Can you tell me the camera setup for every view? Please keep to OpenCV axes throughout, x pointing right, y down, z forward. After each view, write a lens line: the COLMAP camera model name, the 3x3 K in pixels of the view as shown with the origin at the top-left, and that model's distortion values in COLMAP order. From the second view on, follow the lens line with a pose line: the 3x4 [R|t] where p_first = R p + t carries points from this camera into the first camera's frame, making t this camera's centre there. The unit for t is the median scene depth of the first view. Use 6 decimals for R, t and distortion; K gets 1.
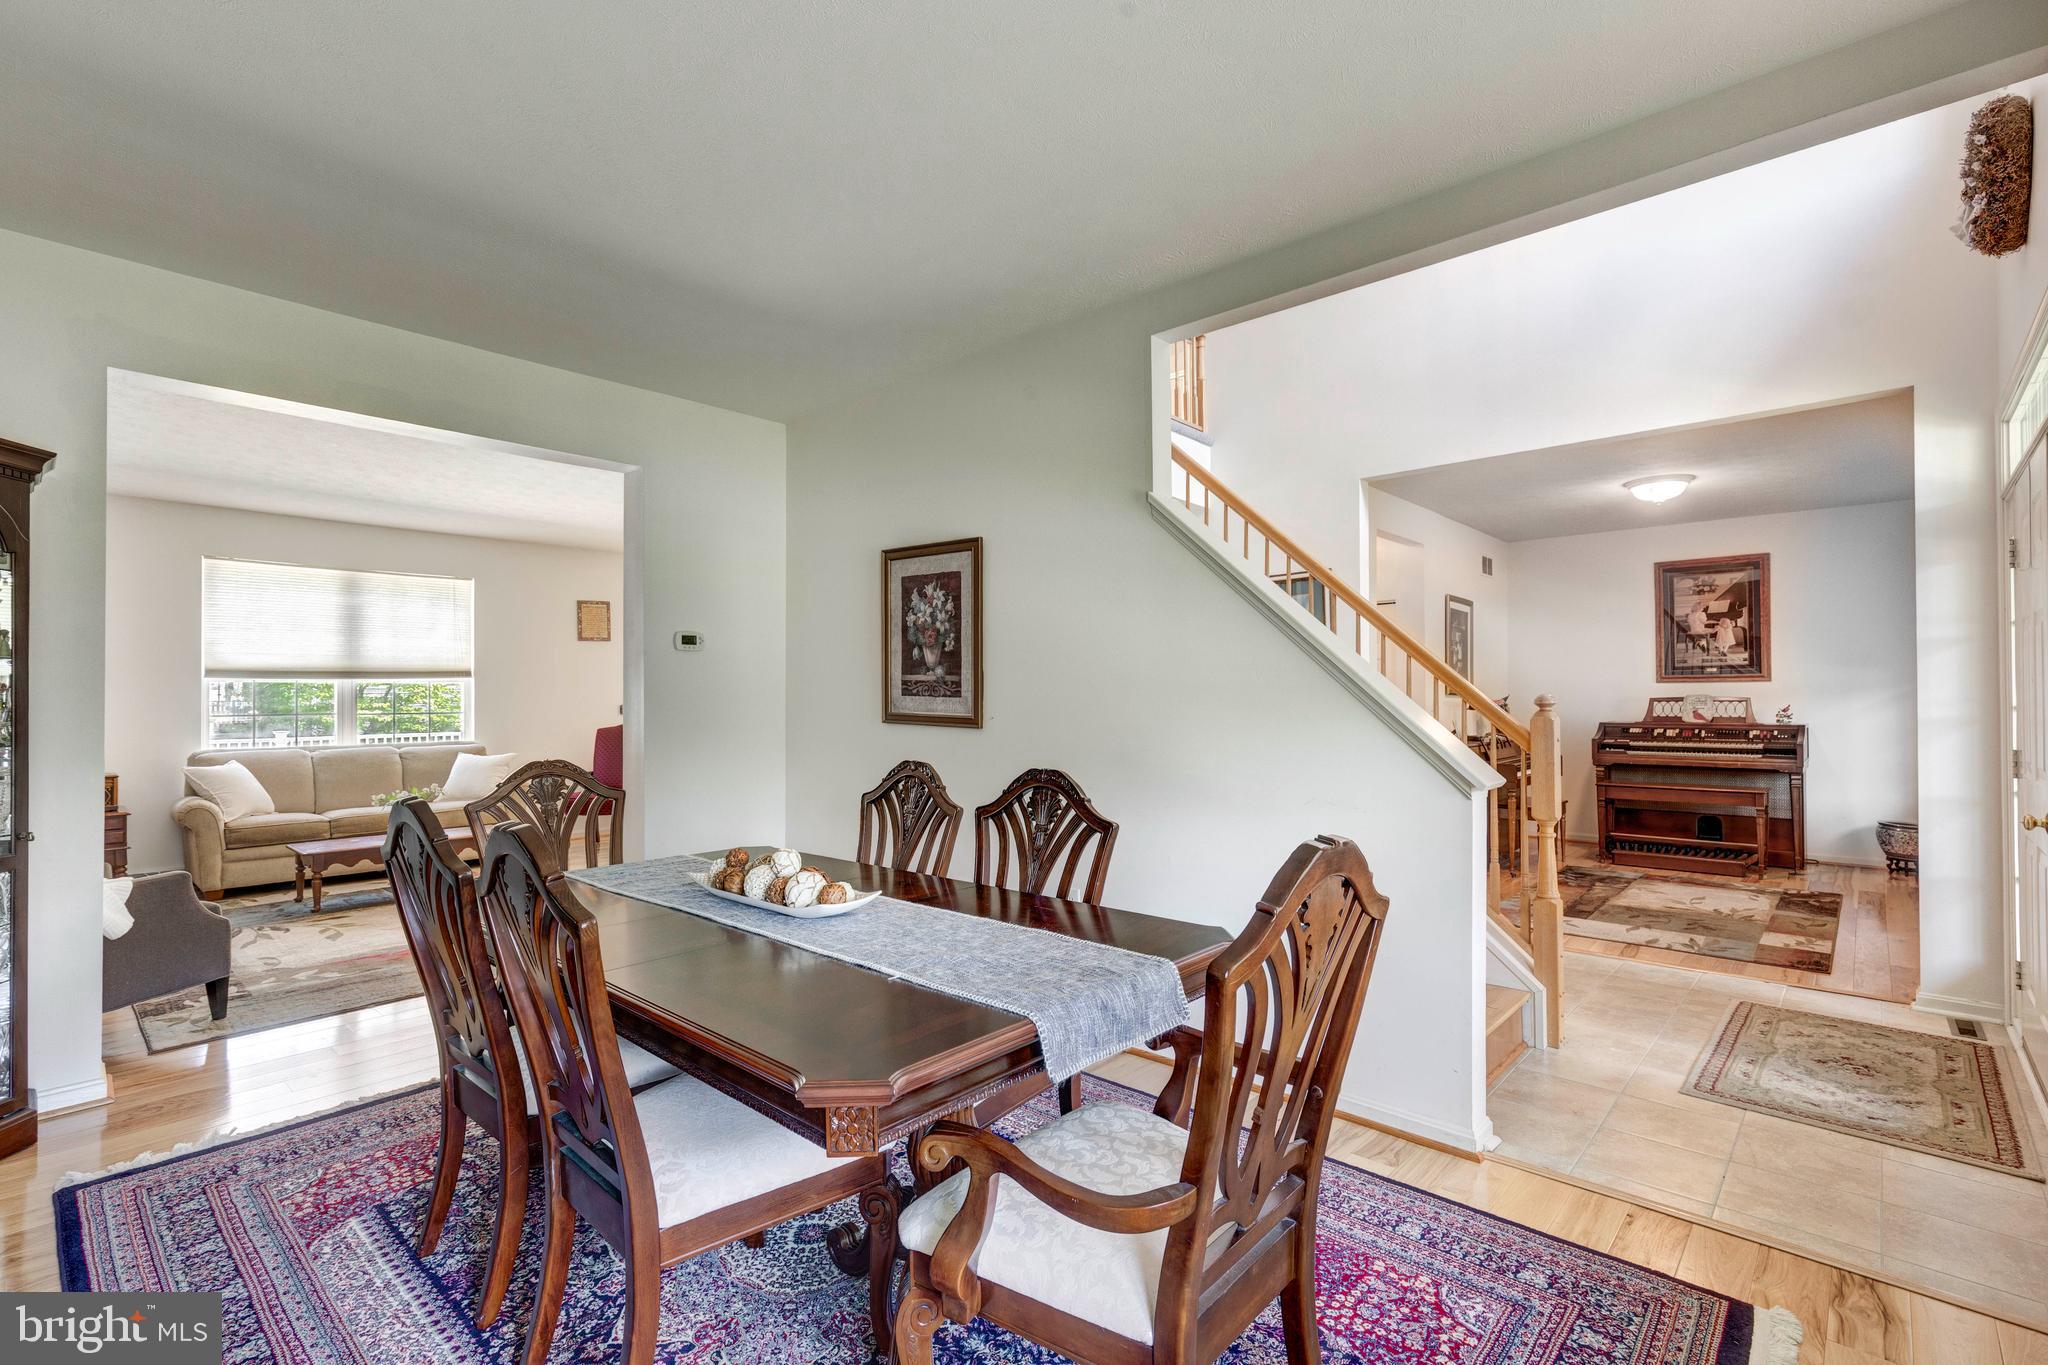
lens RADIAL K [[941.7, 0, 1043.8], [0, 941.7, 687.1], [0, 0, 1]] dist [0.007124, -0.002455]
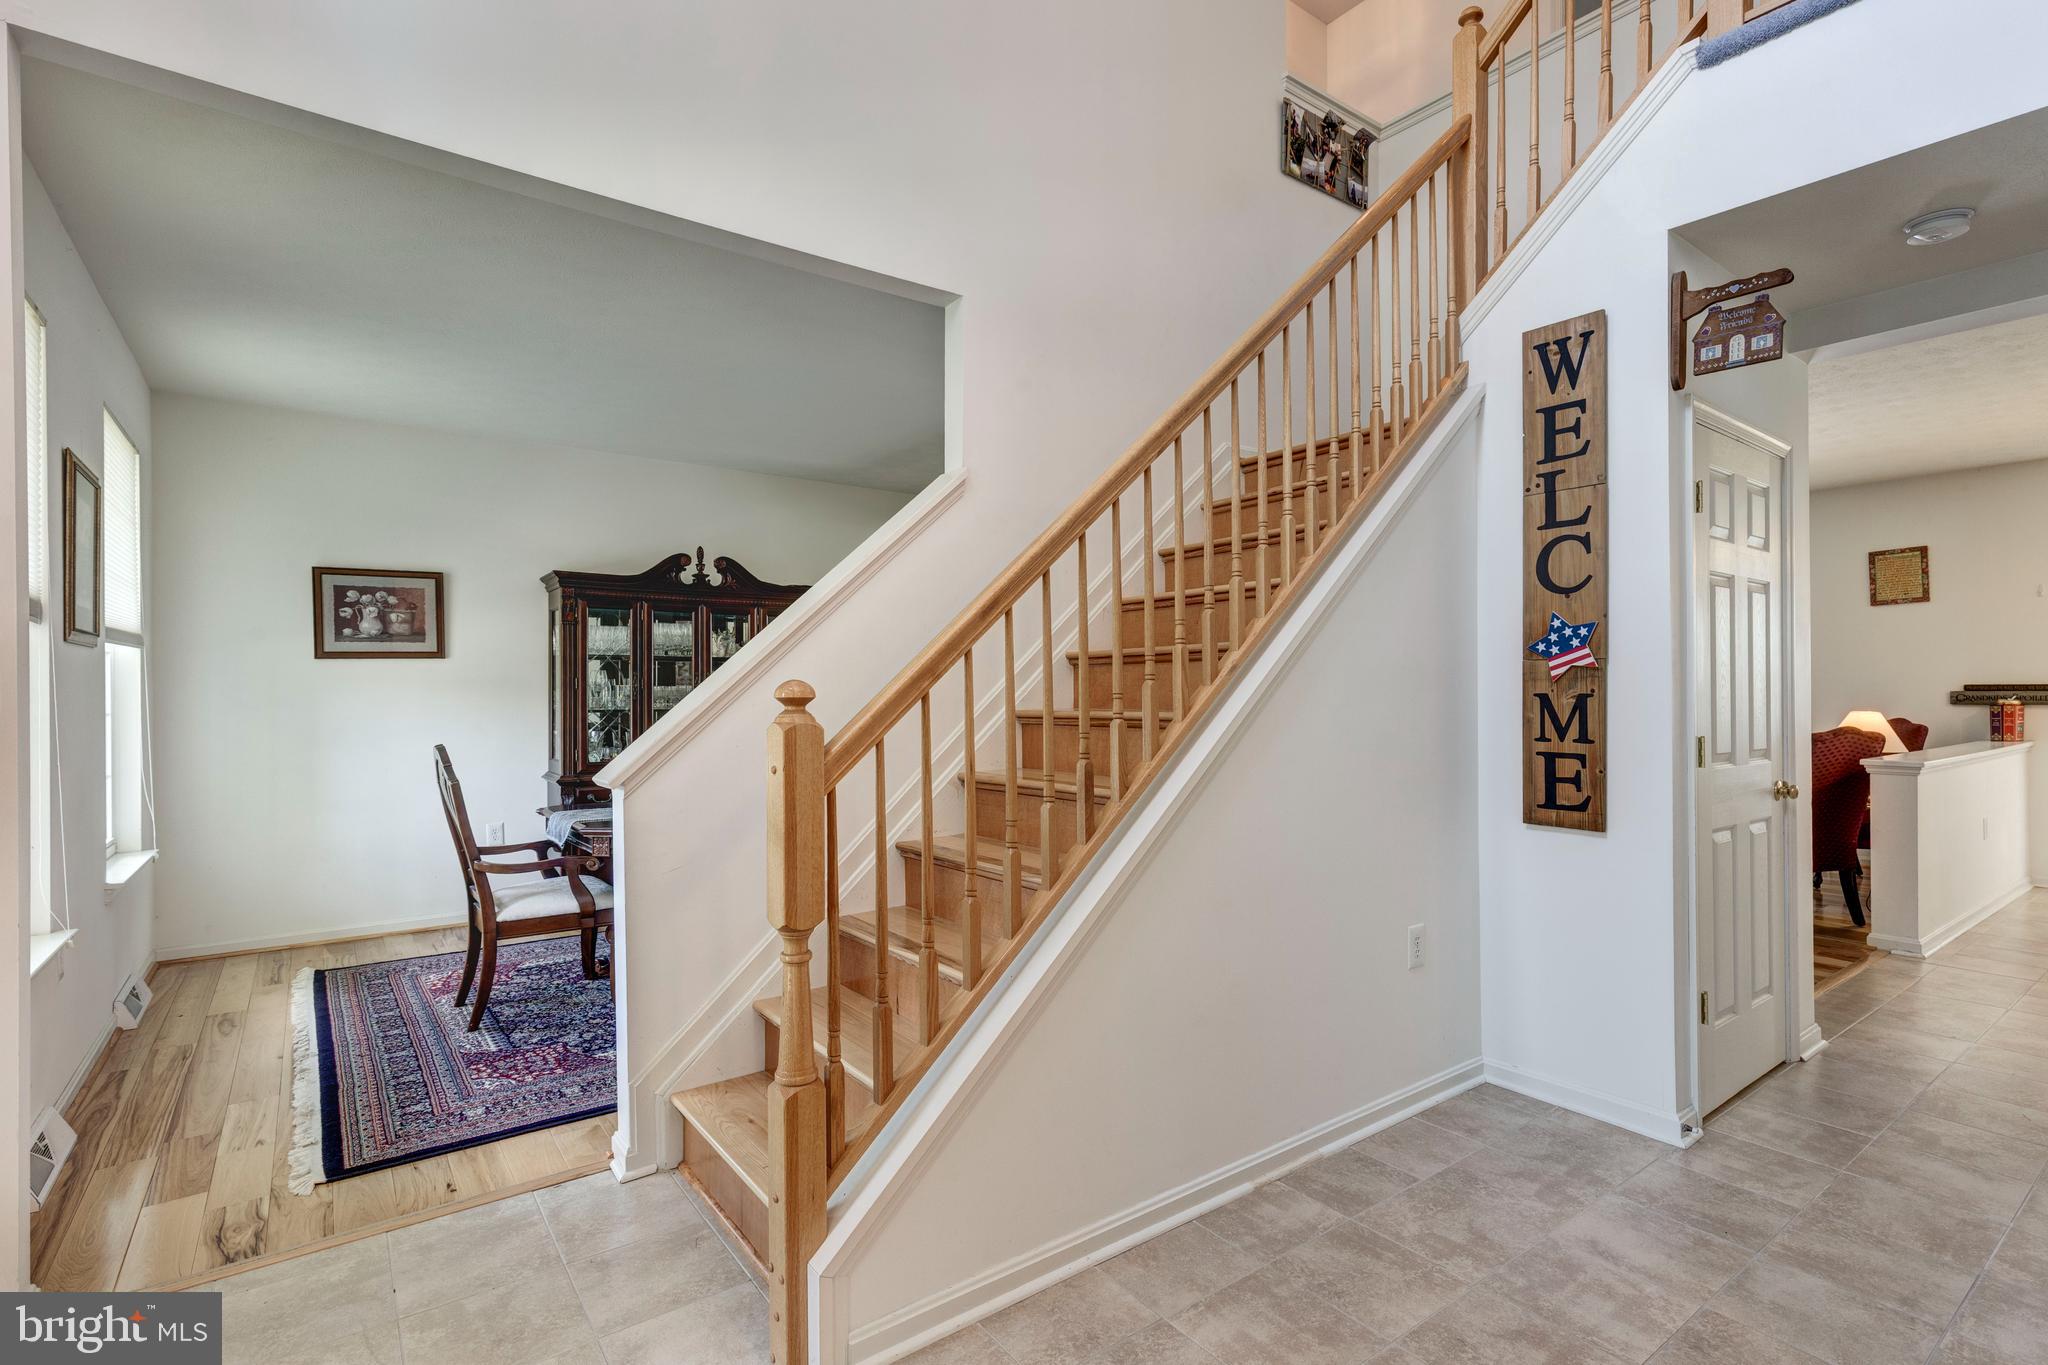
lens RADIAL K [[941.7, 0, 995.7], [0, 941.7, 689.0], [0, 0, 1]] dist [0.007124, -0.002455]
pose [[-0.221825, -0.000945, -0.975086, 0.459948], [0.019970, 0.999785, -0.005512, 0.008431], [0.974882, -0.020695, -0.221758, 0.559136]]
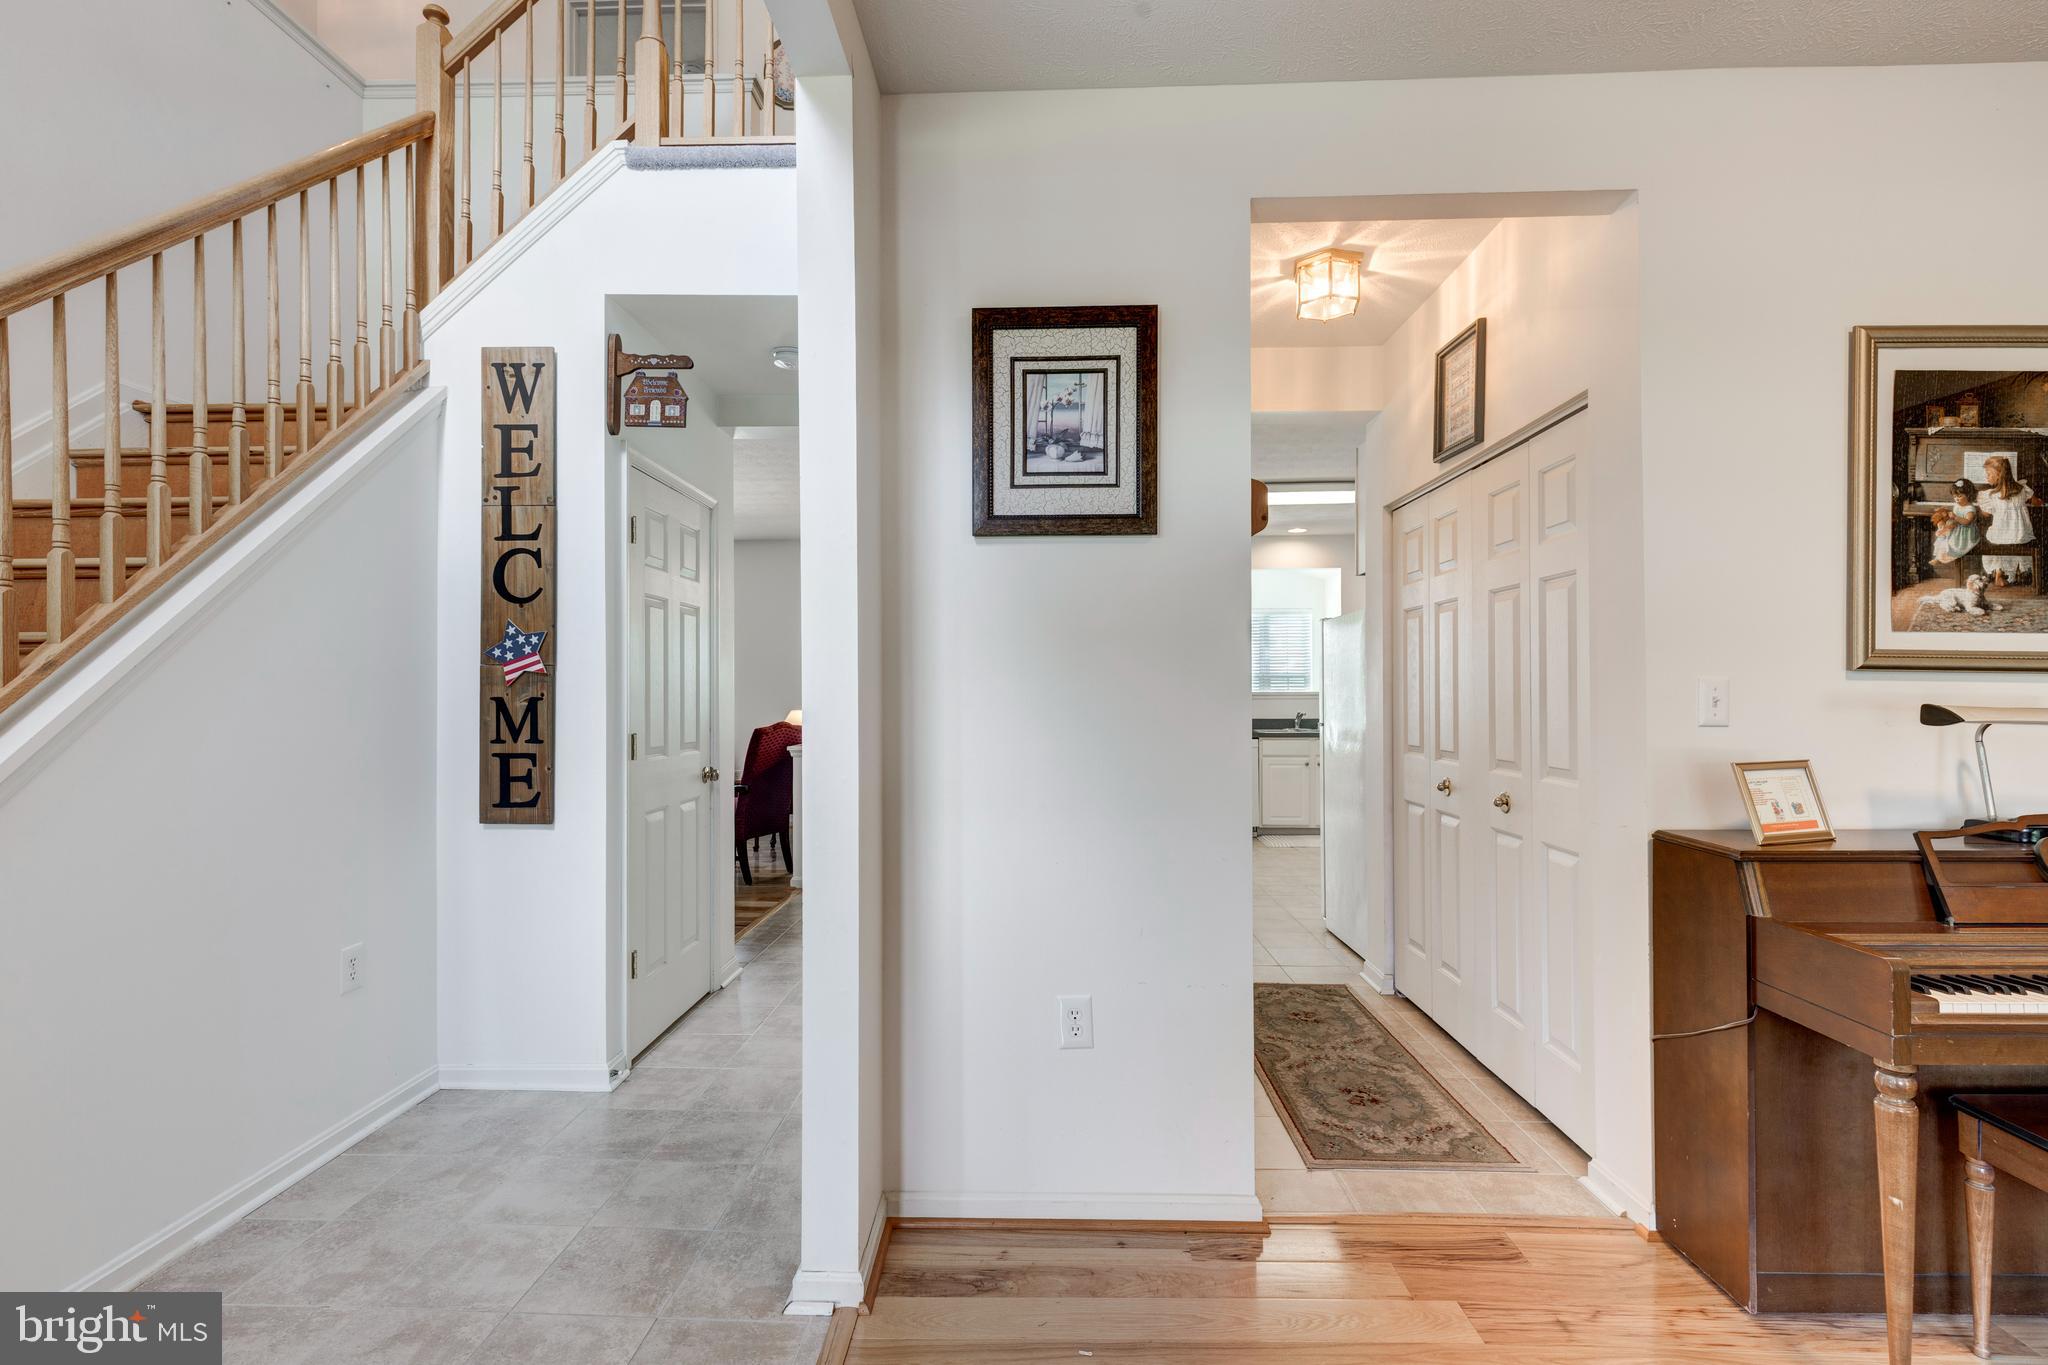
lens RADIAL K [[941.7, 0, 1034.7], [0, 941.7, 681.1], [0, 0, 1]] dist [0.007124, -0.002455]
pose [[0.635474, -0.006806, -0.772093, 0.489865], [0.012967, 0.999914, 0.001858, 0.007904], [0.772014, -0.011193, 0.635507, 0.611969]]
